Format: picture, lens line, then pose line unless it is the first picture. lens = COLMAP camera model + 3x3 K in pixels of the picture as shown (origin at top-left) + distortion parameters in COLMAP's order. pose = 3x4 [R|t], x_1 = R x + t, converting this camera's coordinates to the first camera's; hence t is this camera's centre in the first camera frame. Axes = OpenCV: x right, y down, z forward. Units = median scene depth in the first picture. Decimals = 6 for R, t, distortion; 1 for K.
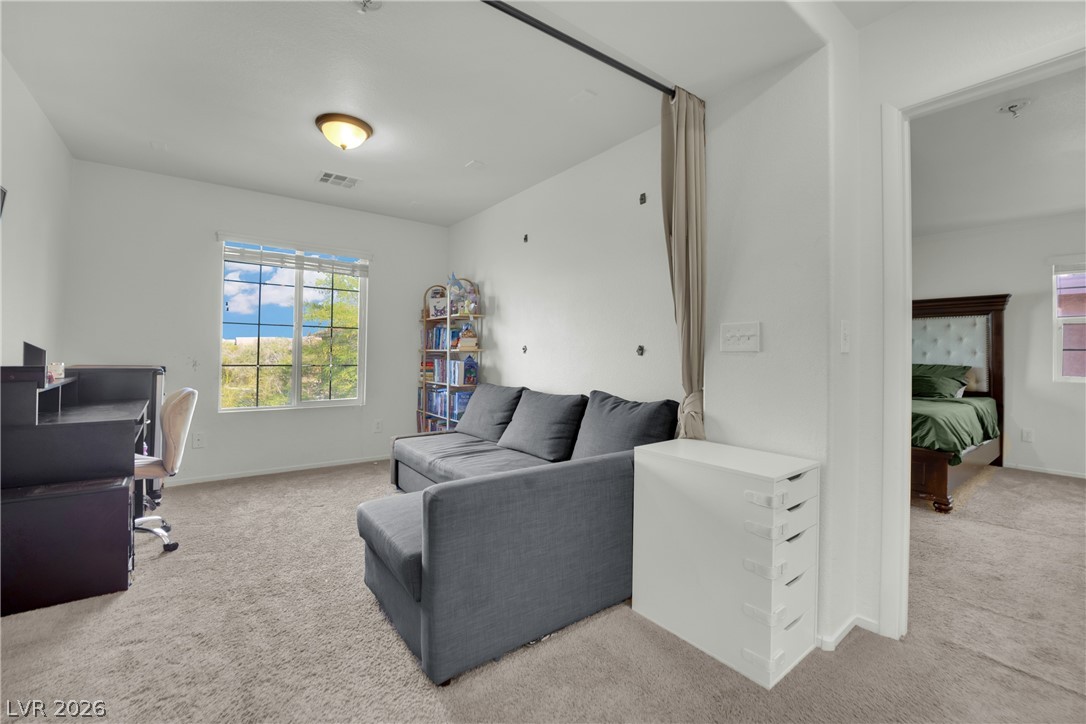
lens RADIAL K [[449.9, 0, 548.3], [0, 449.9, 354.4], [0, 0, 1]] dist [-0.003114, -0.000093]
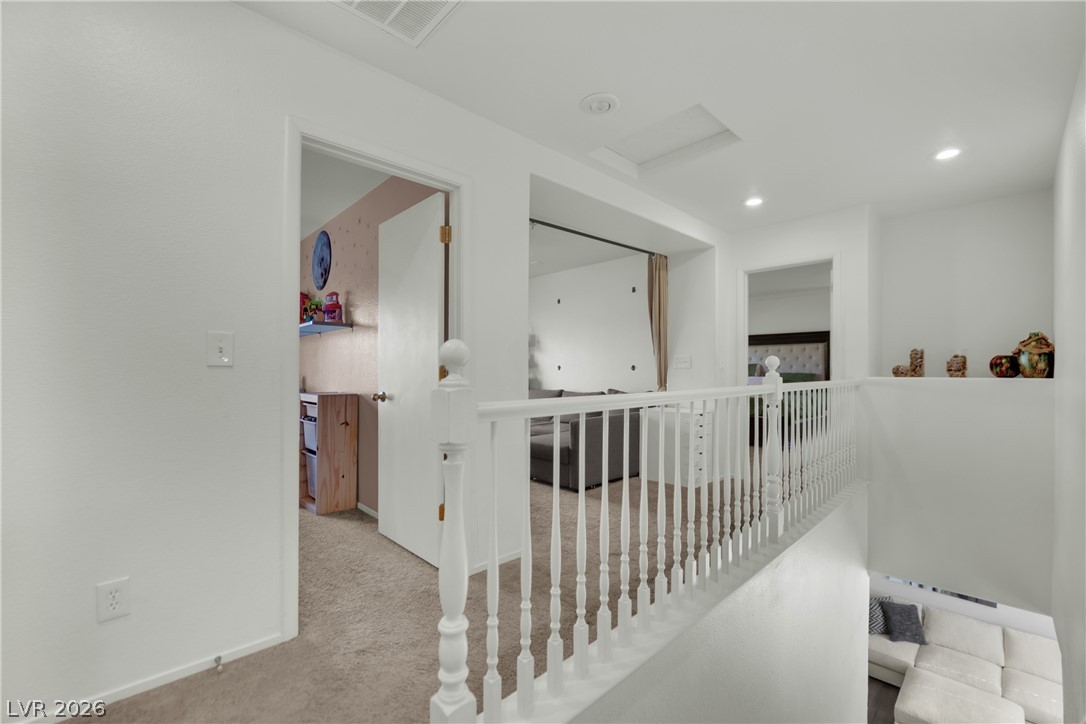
lens RADIAL K [[460.1, 0, 540.1], [0, 460.1, 372.0], [0, 0, 1]] dist [0.000254, 0.000043]
pose [[0.994124, -0.015354, 0.107150, -0.281492], [0.014569, 0.999861, 0.008110, -0.009145], [-0.107260, -0.006501, 0.994210, -0.641536]]
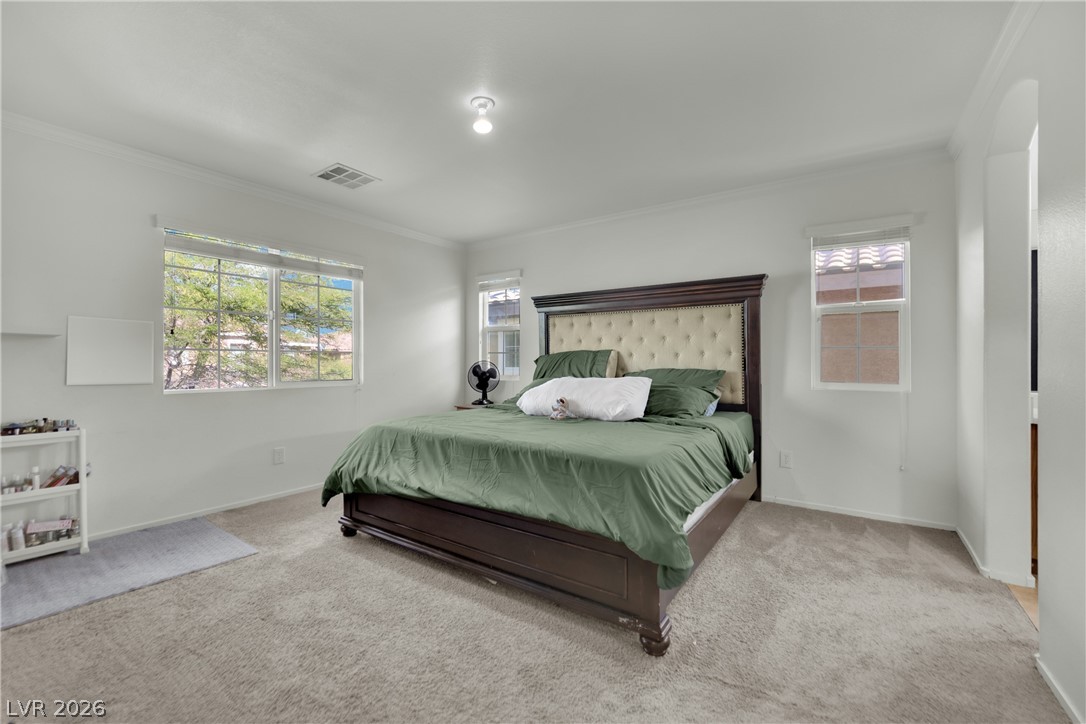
lens RADIAL K [[452.4, 0, 556.9], [0, 452.4, 362.8], [0, 0, 1]] dist [0.068020, -0.000123]
pose [[0.942277, -0.010867, 0.334658, 0.457469], [0.009201, 0.999936, 0.006562, 0.006128], [-0.334708, -0.003104, 0.942317, 0.405902]]
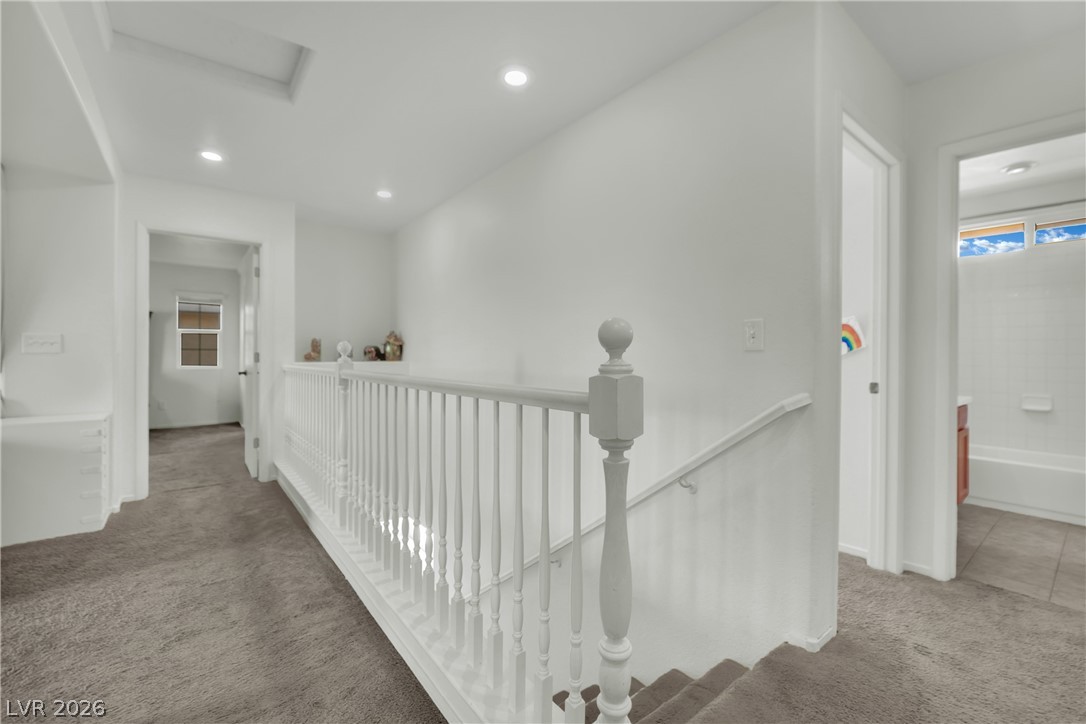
lens RADIAL K [[465.3, 0, 540.4], [0, 465.3, 360.9], [0, 0, 1]] dist [-0.003787, -0.000467]
pose [[0.010567, -0.023447, 0.999669, -0.538309], [-0.003414, 0.999718, 0.023485, -0.010389], [-0.999938, -0.003661, 0.010484, -0.330920]]
